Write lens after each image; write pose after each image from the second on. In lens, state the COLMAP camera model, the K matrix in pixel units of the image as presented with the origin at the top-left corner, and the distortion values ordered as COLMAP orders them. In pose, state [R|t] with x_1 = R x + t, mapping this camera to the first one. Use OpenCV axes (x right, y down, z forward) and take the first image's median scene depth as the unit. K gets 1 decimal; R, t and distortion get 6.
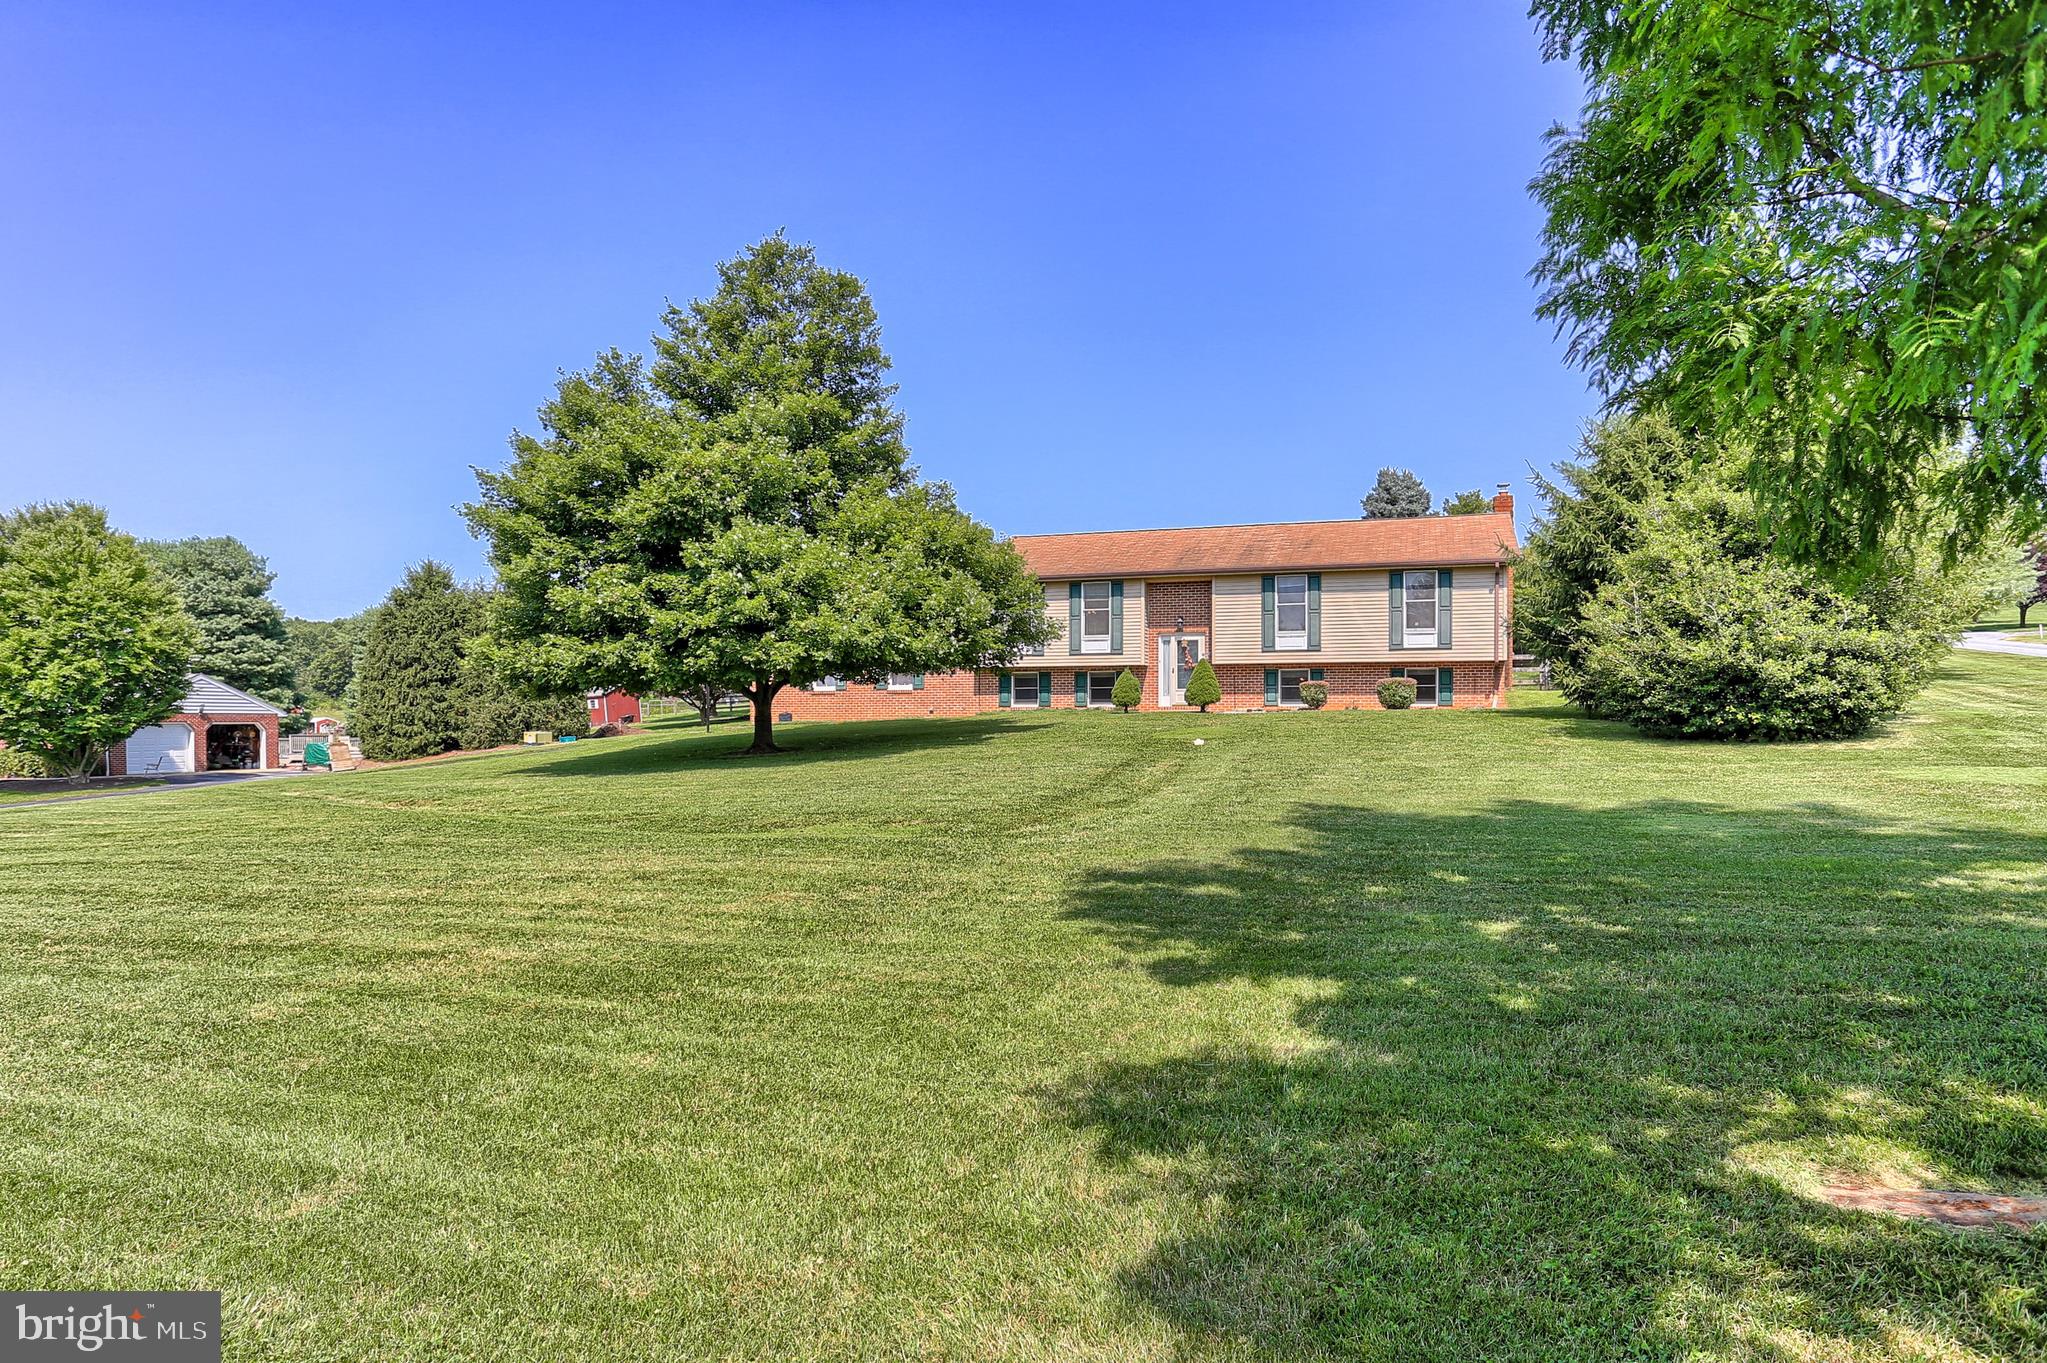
lens RADIAL K [[1223.1, 0, 1017.3], [0, 1223.1, 680.5], [0, 0, 1]] dist [0.026680, 0.000806]
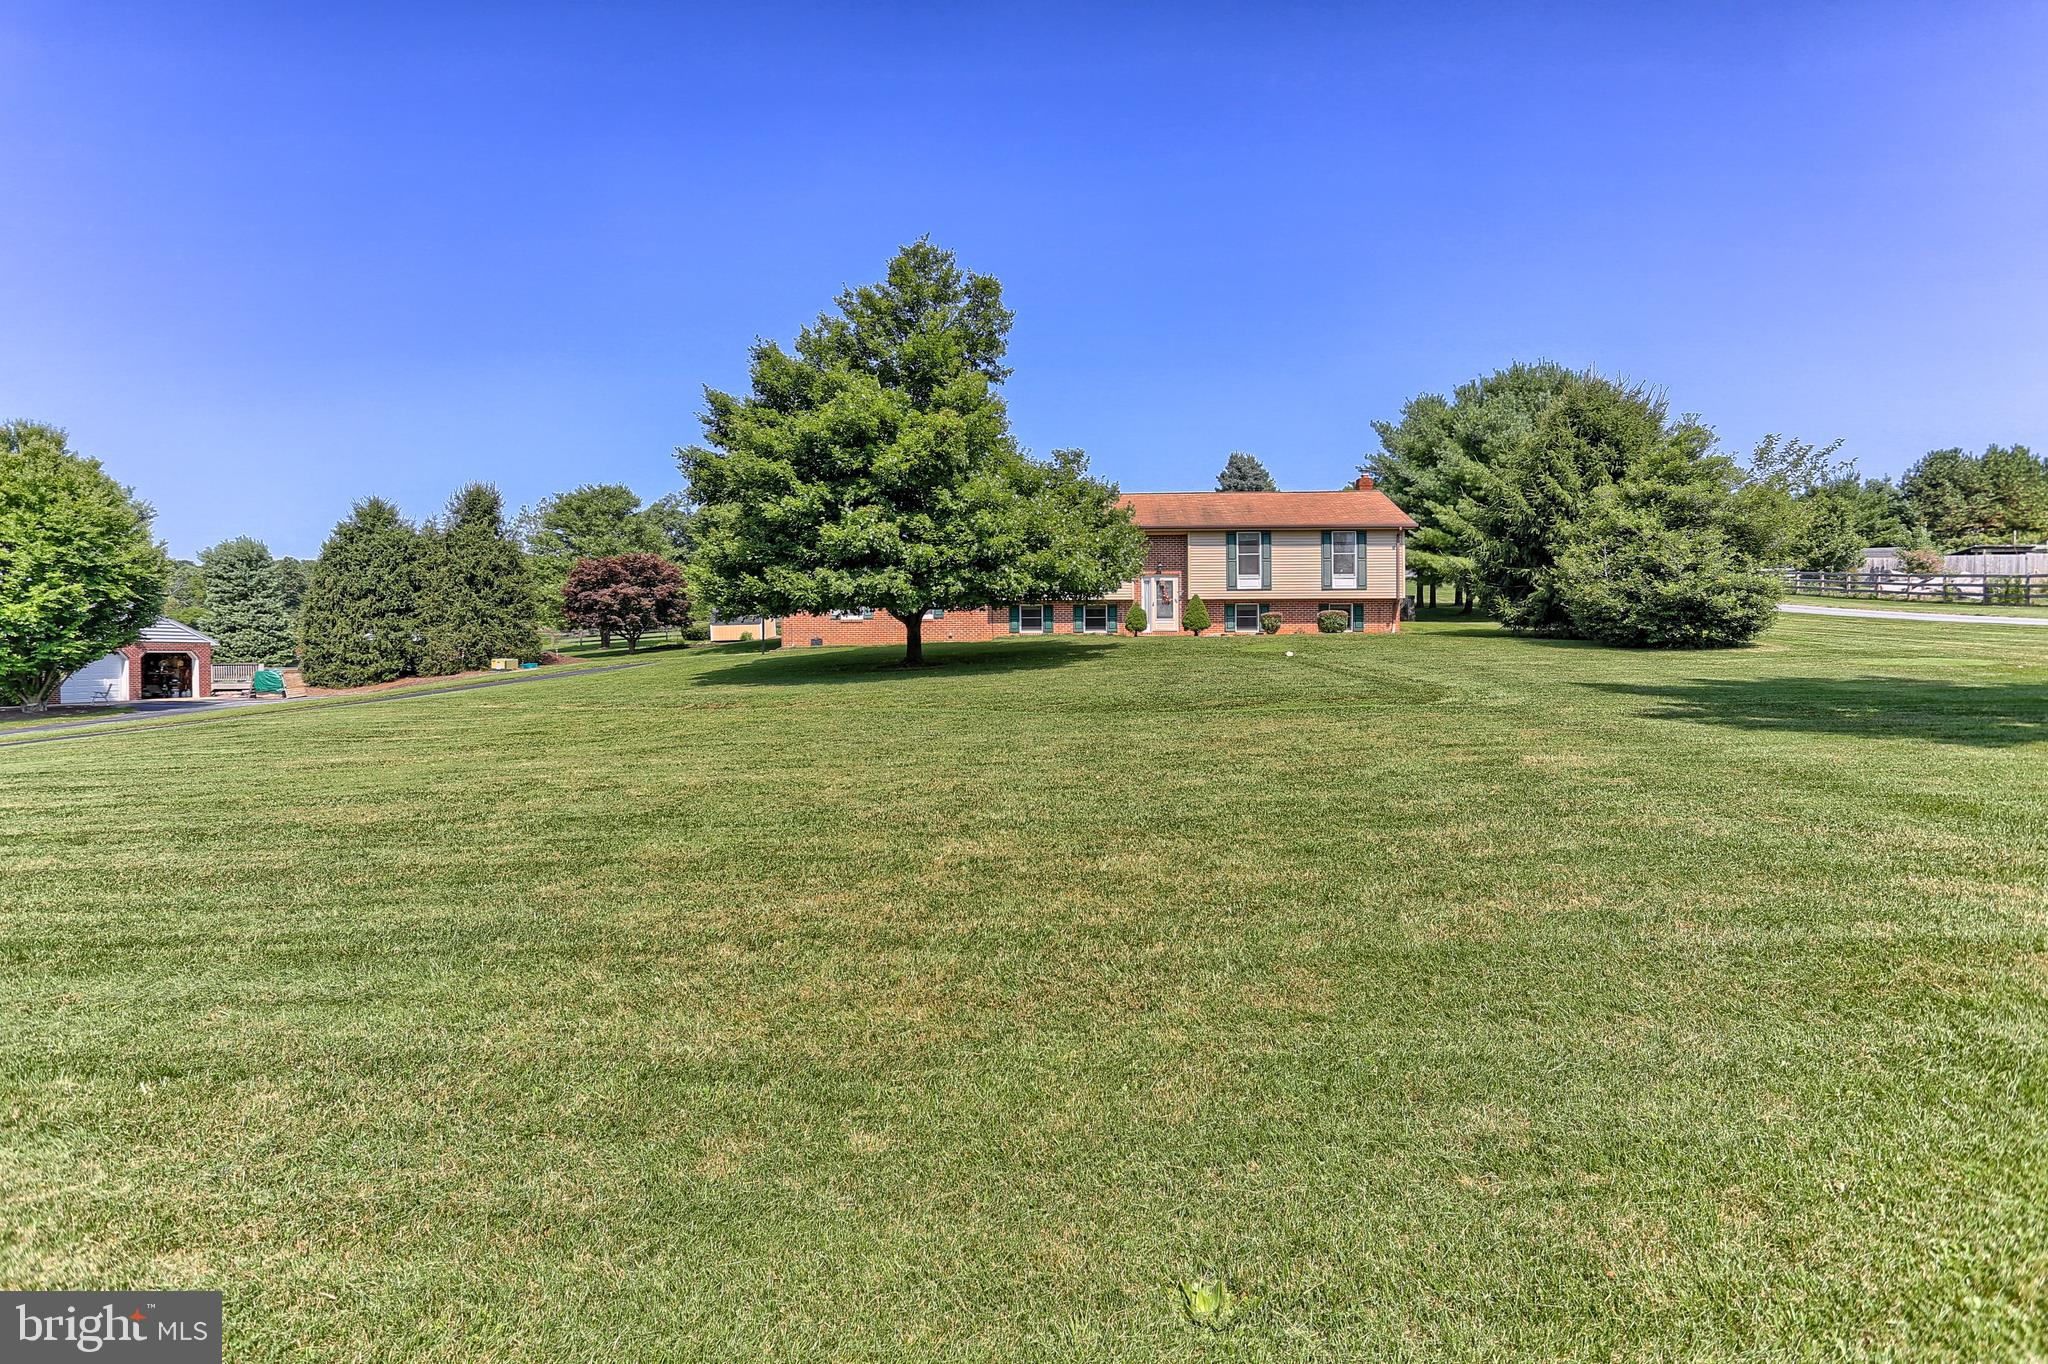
lens RADIAL K [[1036.3, 0, 1016.0], [0, 1036.3, 629.1], [0, 0, 1]] dist [0.022124, 0.002536]
pose [[0.966033, 0.002997, 0.258400, -0.299784], [-0.004689, 0.999971, 0.005930, 0.012265], [-0.258375, -0.006941, 0.966020, -0.008429]]
